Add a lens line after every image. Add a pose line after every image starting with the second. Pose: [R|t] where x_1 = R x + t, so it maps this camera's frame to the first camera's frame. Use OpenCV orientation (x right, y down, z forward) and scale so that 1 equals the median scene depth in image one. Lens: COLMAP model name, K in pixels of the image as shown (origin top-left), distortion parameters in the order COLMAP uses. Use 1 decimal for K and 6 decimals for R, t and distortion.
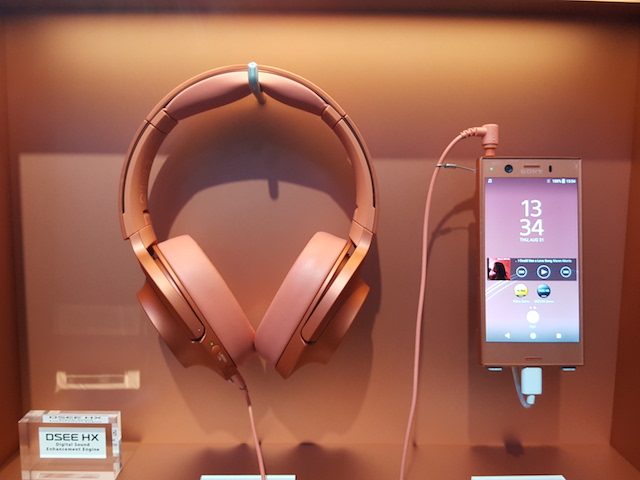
lens RADIAL K [[654.7, 0, 320.0], [0, 654.7, 240.0], [0, 0, 1]] dist [0.316839, -1.038611]
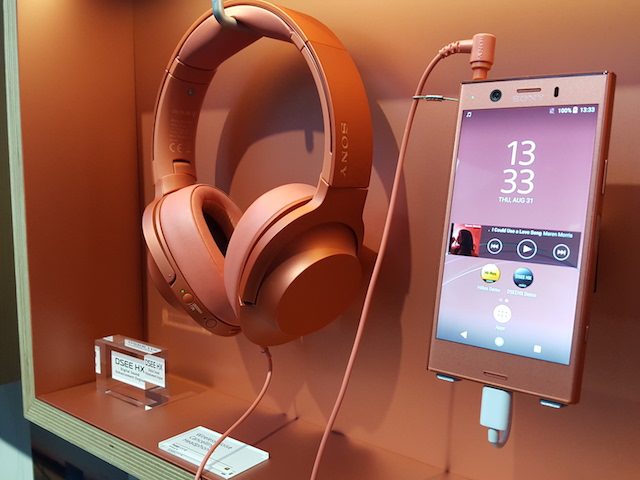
lens RADIAL K [[654.7, 0, 320.0], [0, 654.7, 240.0], [0, 0, 1]] dist [0.316839, -1.038611]
pose [[0.760430, 0.076958, -0.644844, 0.601792], [-0.078499, 0.996566, 0.026364, 0.037347], [0.644658, 0.030572, 0.763859, 0.364681]]
